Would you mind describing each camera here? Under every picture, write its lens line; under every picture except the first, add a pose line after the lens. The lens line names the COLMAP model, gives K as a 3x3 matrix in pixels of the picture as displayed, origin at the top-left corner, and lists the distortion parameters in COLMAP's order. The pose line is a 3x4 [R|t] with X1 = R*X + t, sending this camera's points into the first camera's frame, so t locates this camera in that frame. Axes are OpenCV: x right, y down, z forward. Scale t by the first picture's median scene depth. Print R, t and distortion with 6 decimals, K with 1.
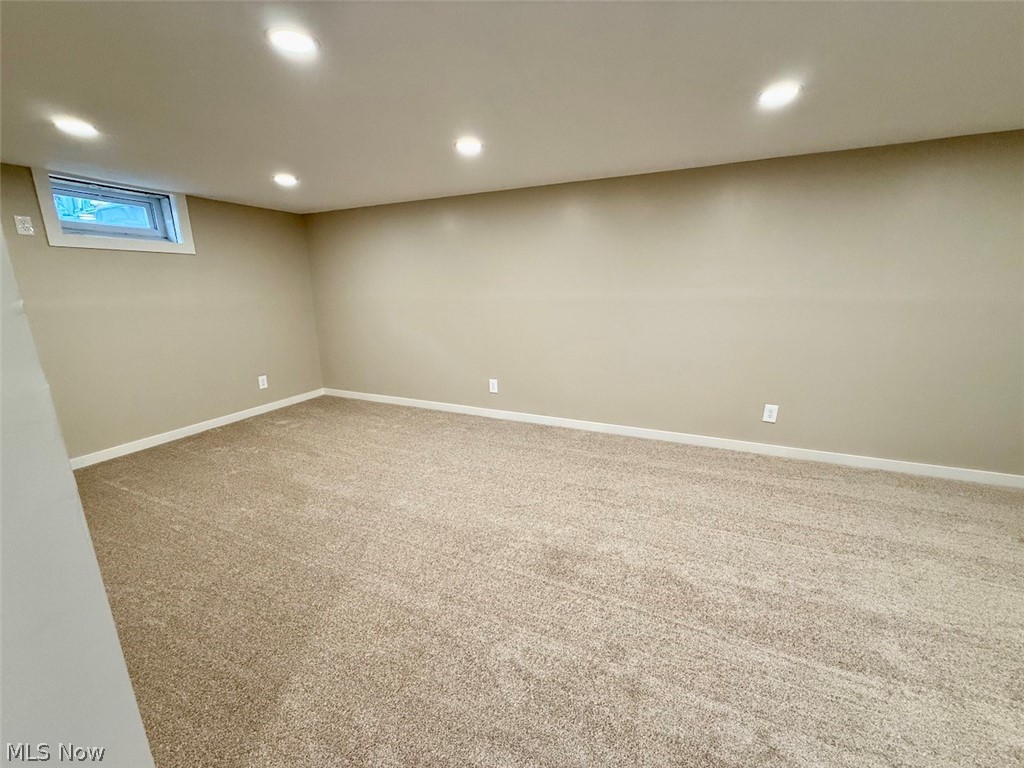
lens RADIAL K [[408.0, 0, 510.3], [0, 408.0, 379.7], [0, 0, 1]] dist [0.002151, 0.000260]
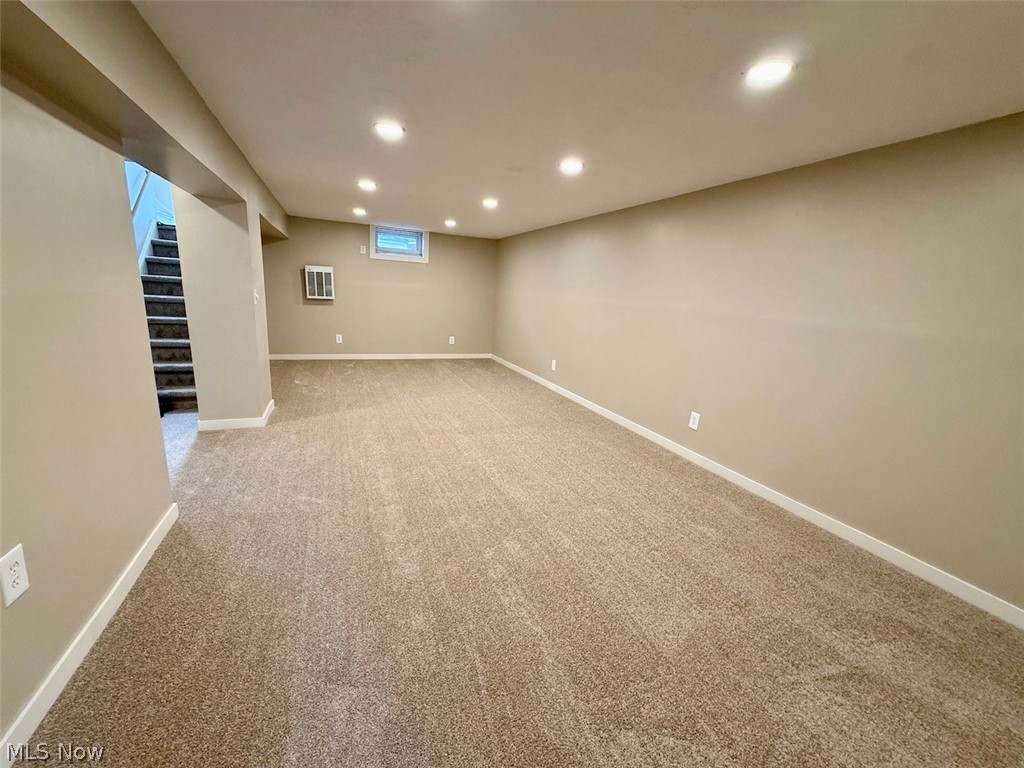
lens RADIAL K [[408.0, 0, 510.6], [0, 408.0, 388.7], [0, 0, 1]] dist [0.002151, 0.000260]
pose [[0.726408, 0.215401, -0.652637, 1.149383], [-0.222173, 0.972226, 0.073594, 0.035965], [0.650362, 0.091539, 0.754089, -0.136144]]
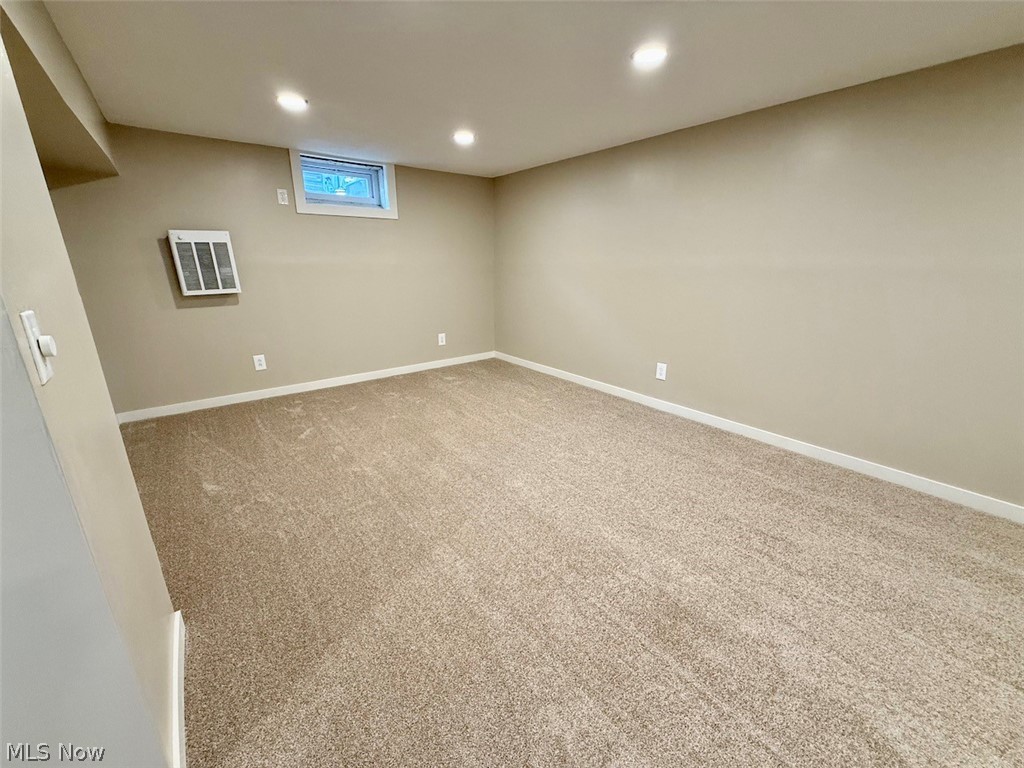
lens RADIAL K [[408.0, 0, 510.1], [0, 408.0, 382.0], [0, 0, 1]] dist [0.002151, 0.000260]
pose [[0.885965, 0.147270, -0.439747, 0.086278], [-0.115967, 0.988467, 0.097395, -0.013925], [0.449018, -0.035292, 0.892825, 0.170271]]
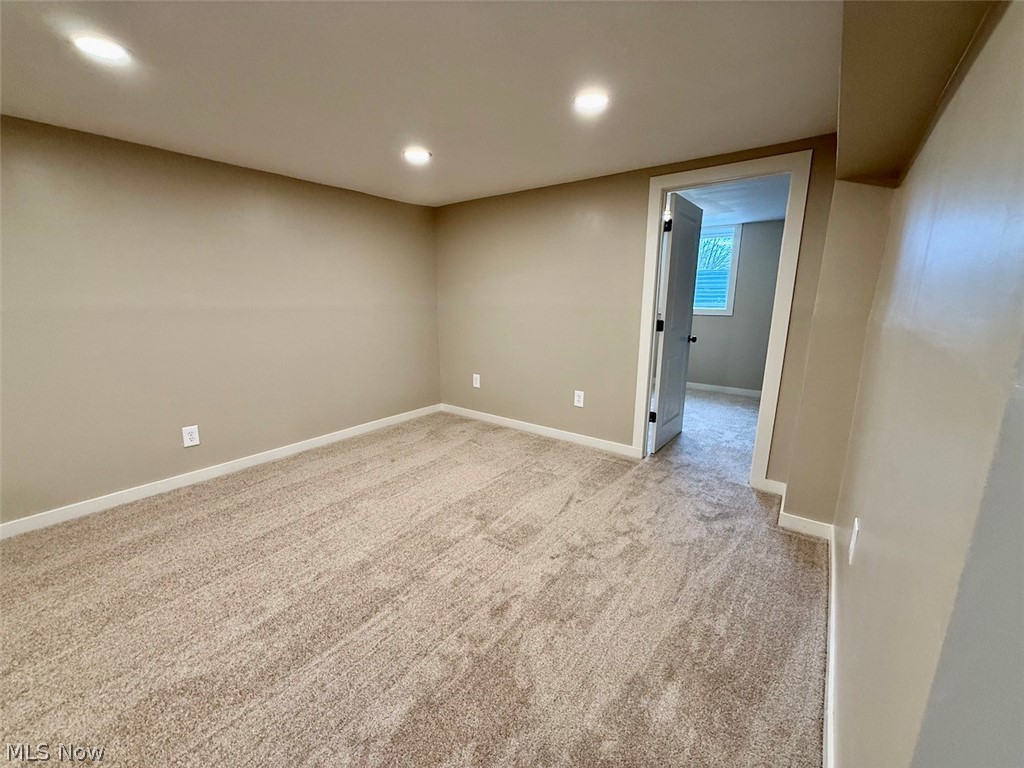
lens RADIAL K [[408.0, 0, 508.0], [0, 408.0, 383.9], [0, 0, 1]] dist [0.002151, 0.000260]
pose [[0.235218, -0.194975, 0.952186, -0.027460], [0.216977, 0.965483, 0.144098, -0.005867], [-0.947414, 0.172707, 0.269404, 0.109459]]
